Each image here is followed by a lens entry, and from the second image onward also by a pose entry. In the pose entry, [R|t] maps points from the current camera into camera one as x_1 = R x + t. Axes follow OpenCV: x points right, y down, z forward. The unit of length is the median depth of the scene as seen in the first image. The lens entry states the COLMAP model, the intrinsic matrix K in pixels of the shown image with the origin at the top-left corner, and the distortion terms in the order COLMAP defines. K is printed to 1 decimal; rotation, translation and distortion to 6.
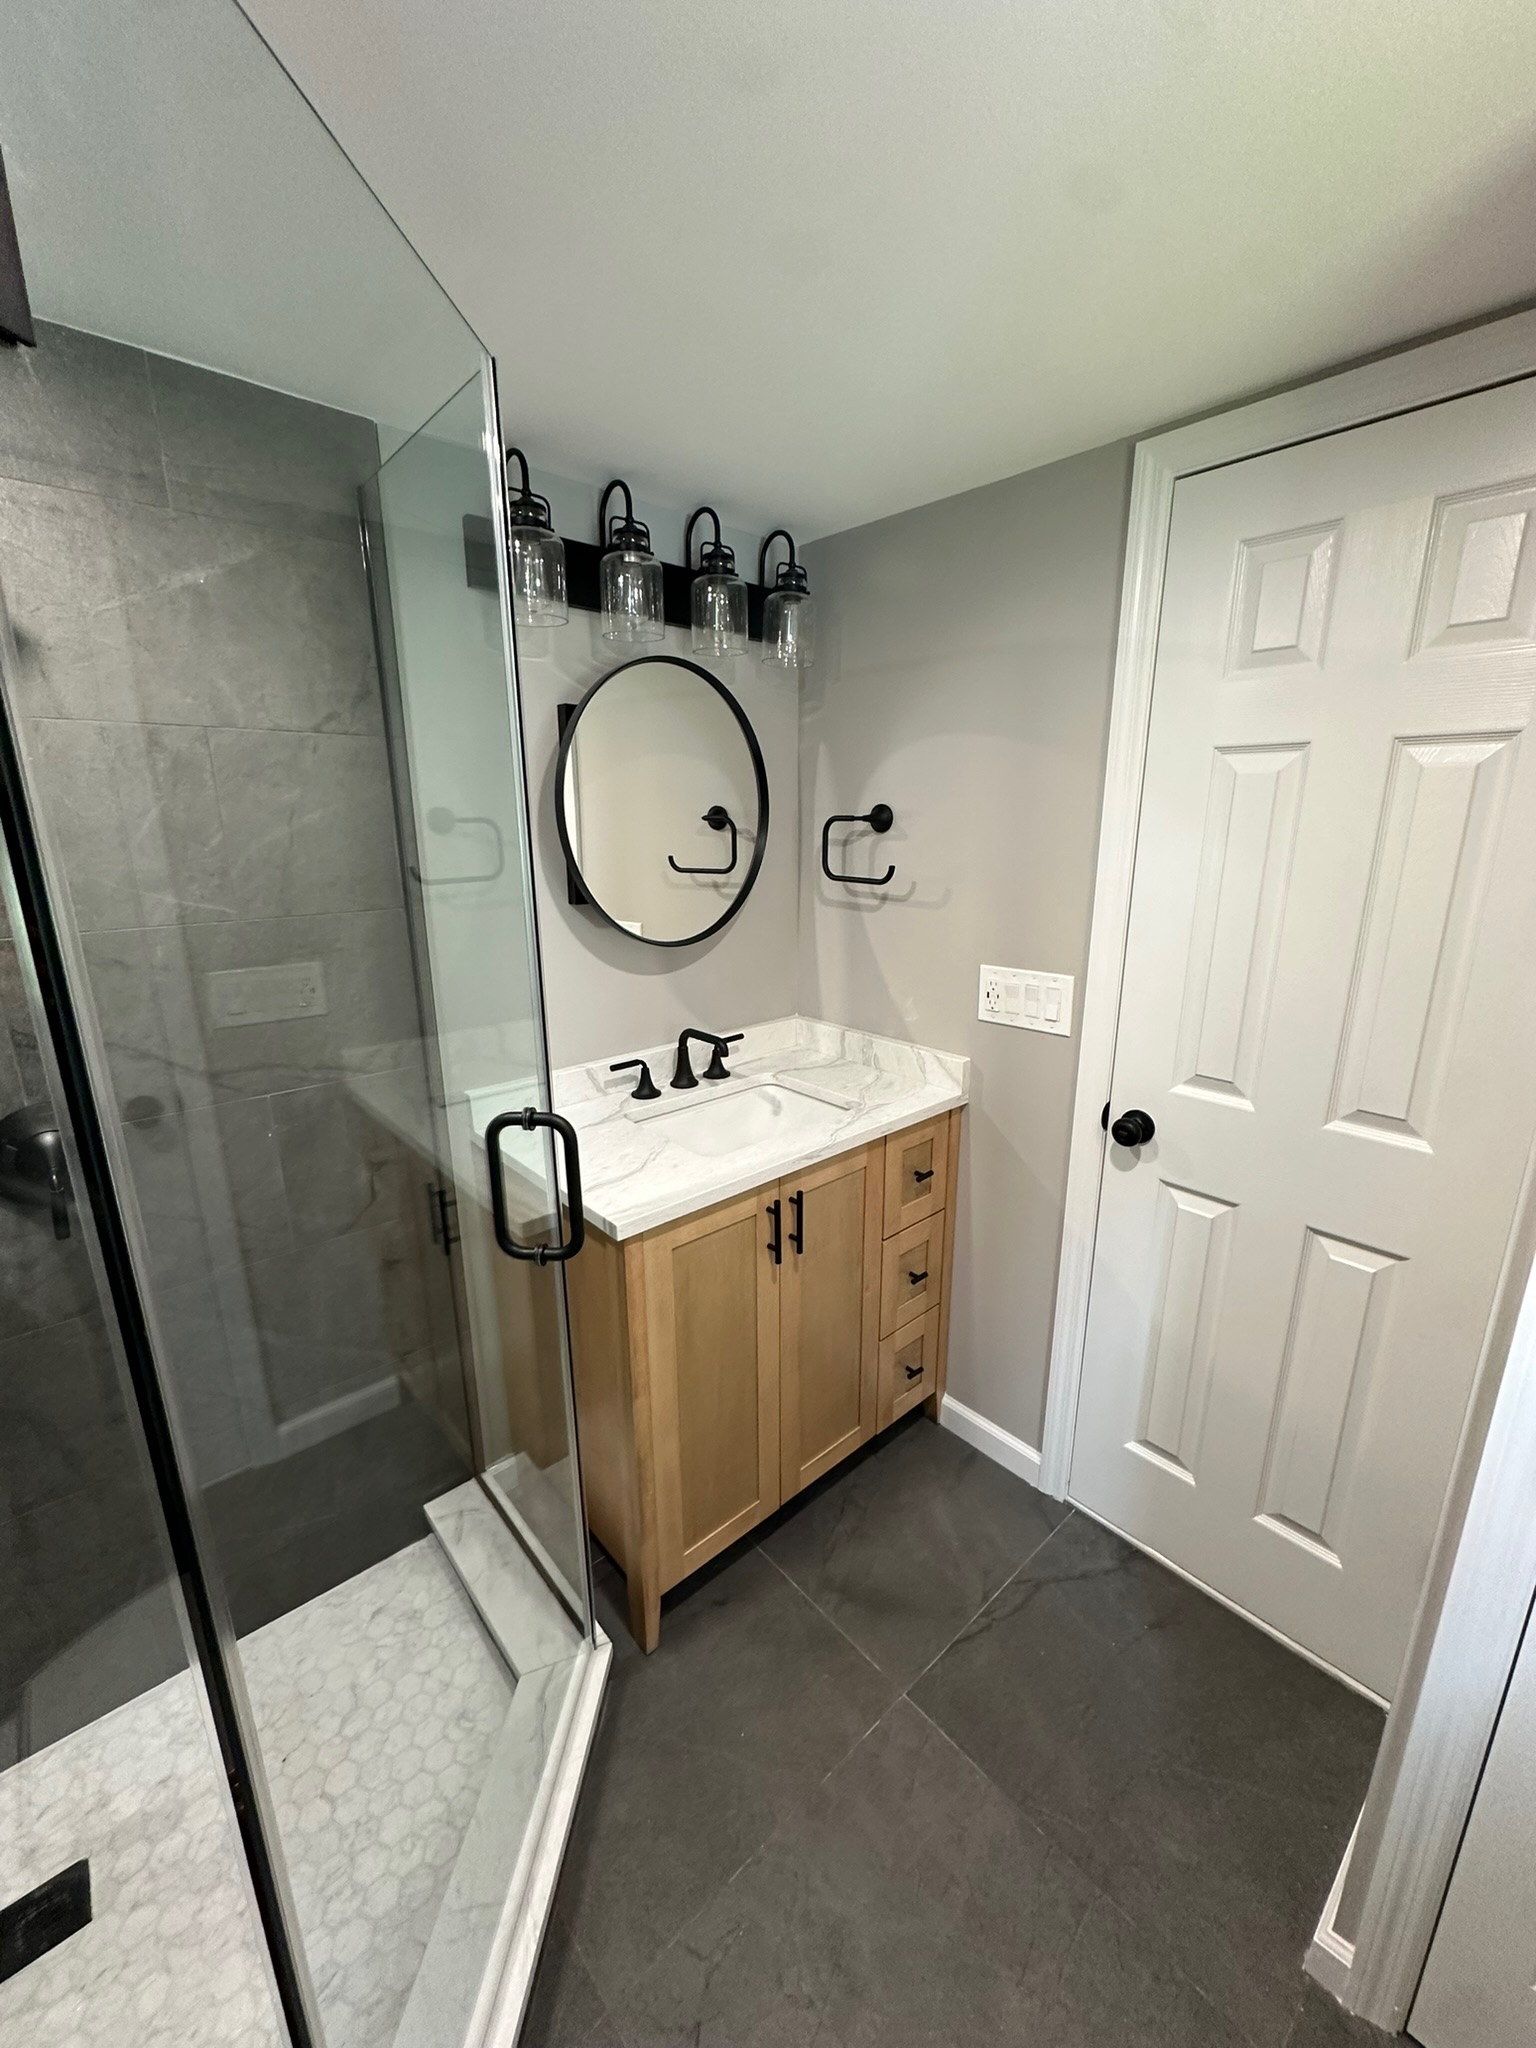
lens RADIAL K [[822.8, 0, 772.4], [0, 822.8, 1025.9], [0, 0, 1]] dist [-0.001072, 0.000263]
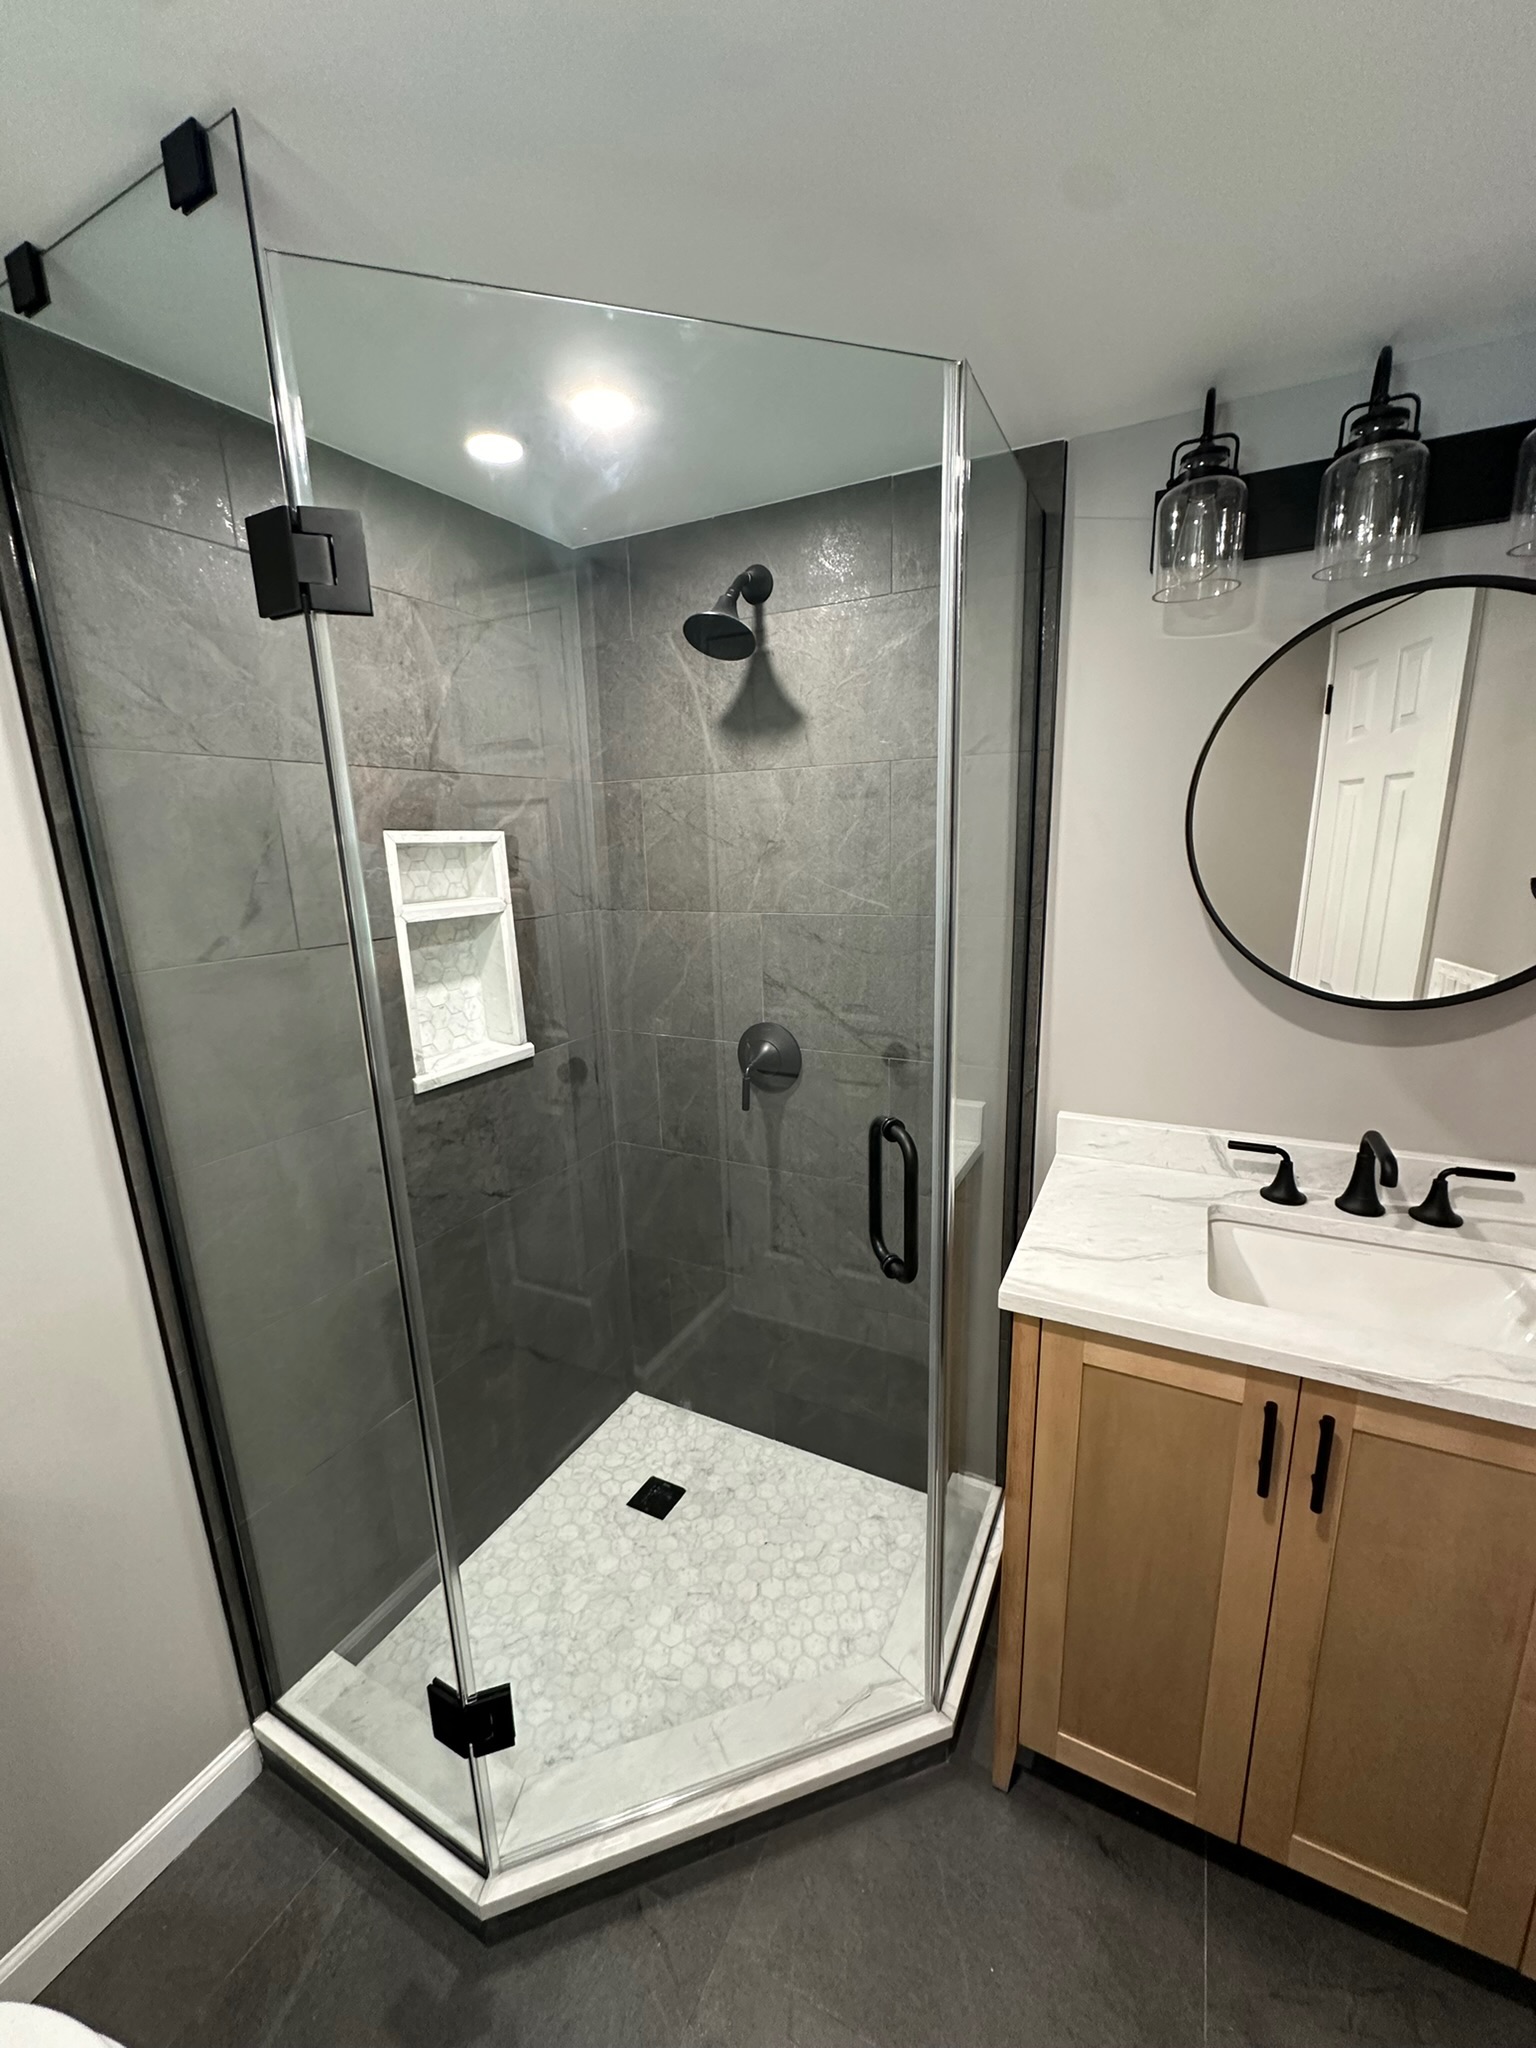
lens RADIAL K [[822.8, 0, 772.4], [0, 822.8, 1025.9], [0, 0, 1]] dist [-0.001072, 0.000263]
pose [[0.351669, 0.203147, -0.913816, 0.401663], [-0.208734, 0.968610, 0.135000, -0.084658], [0.912557, 0.143269, 0.383033, 0.339511]]
